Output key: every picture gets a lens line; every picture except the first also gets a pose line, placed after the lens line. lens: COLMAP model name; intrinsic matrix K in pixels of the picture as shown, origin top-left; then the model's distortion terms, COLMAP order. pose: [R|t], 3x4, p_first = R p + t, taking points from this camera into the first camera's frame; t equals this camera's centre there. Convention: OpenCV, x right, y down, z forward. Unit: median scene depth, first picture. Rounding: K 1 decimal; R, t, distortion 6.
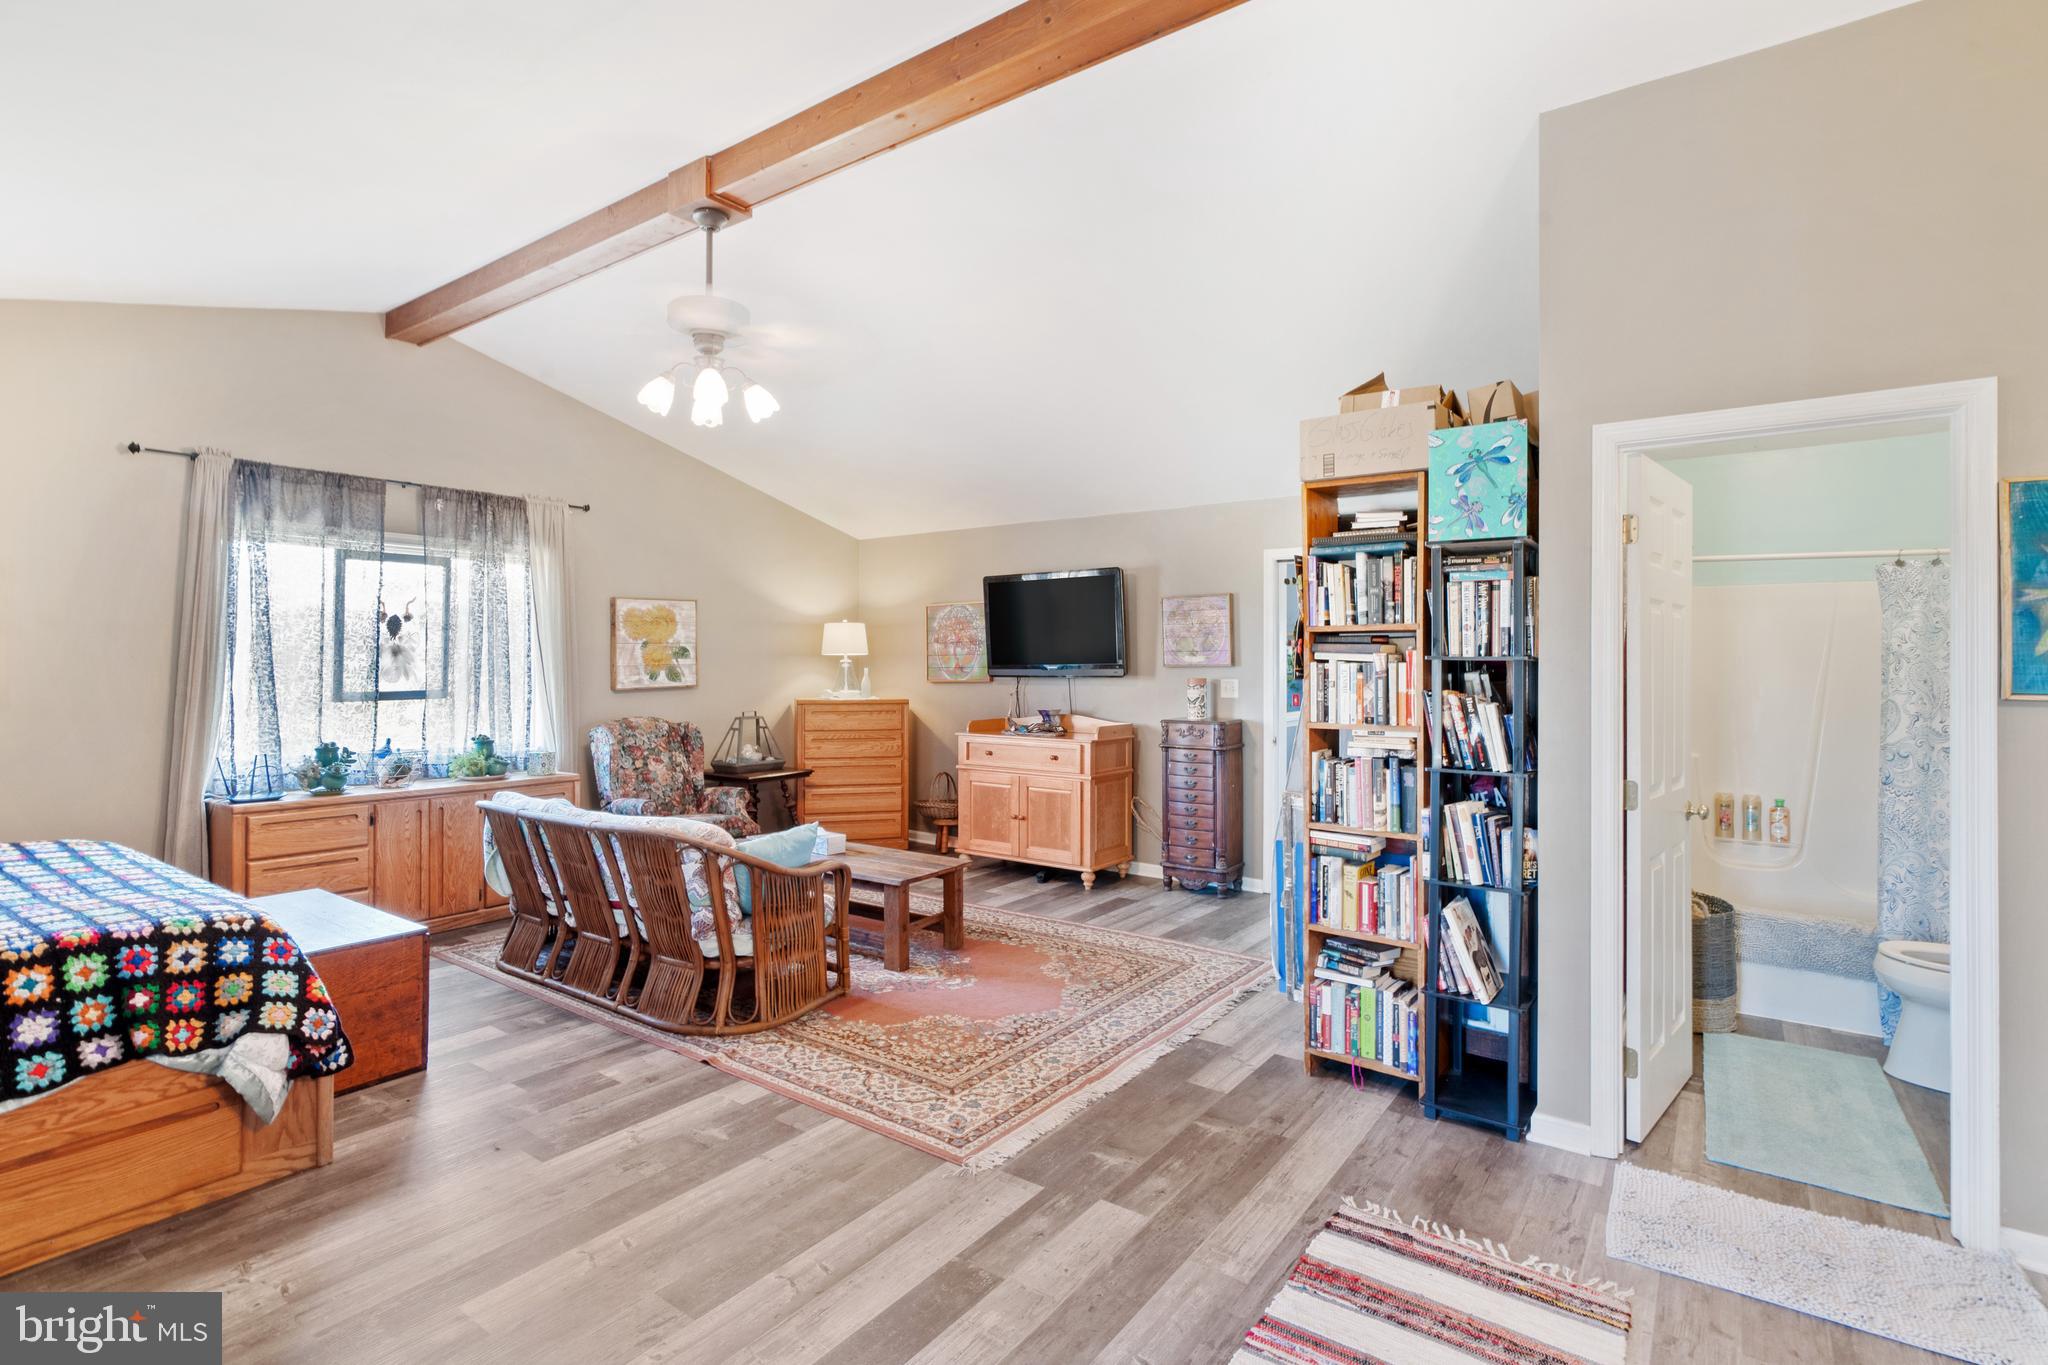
lens RADIAL K [[980.4, 0, 1020.6], [0, 980.4, 629.0], [0, 0, 1]] dist [0.002231, 0.000400]
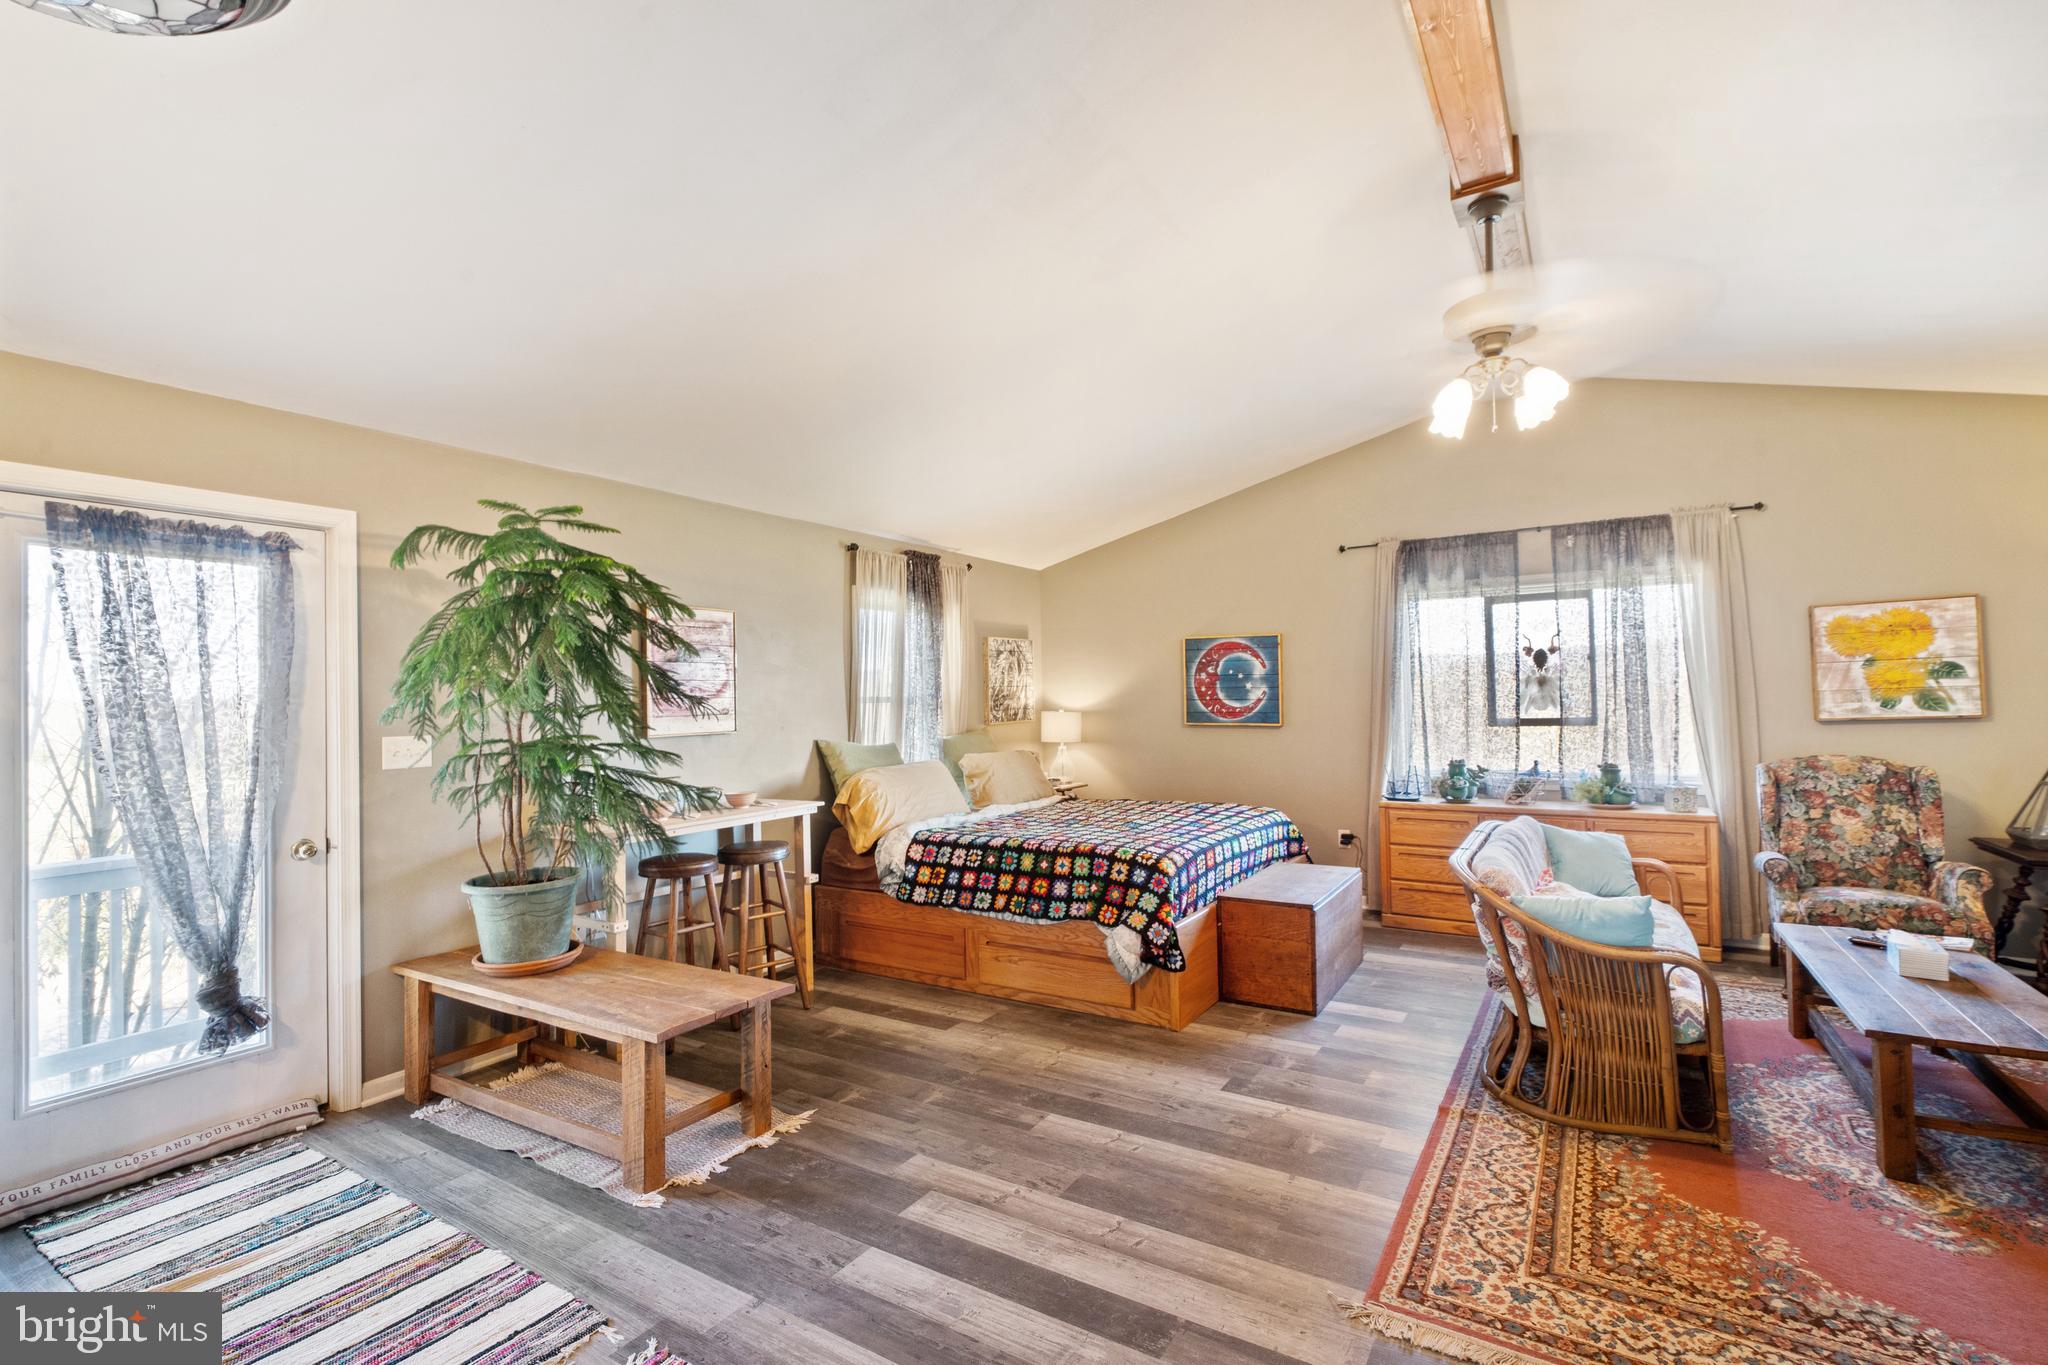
lens RADIAL K [[932.2, 0, 1024.1], [0, 932.2, 671.8], [0, 0, 1]] dist [0.001814, 0.000713]
pose [[0.073544, -0.035188, -0.996671, 0.378849], [0.053312, 0.998087, -0.031304, 0.013966], [0.995866, -0.050832, 0.075280, 0.360661]]
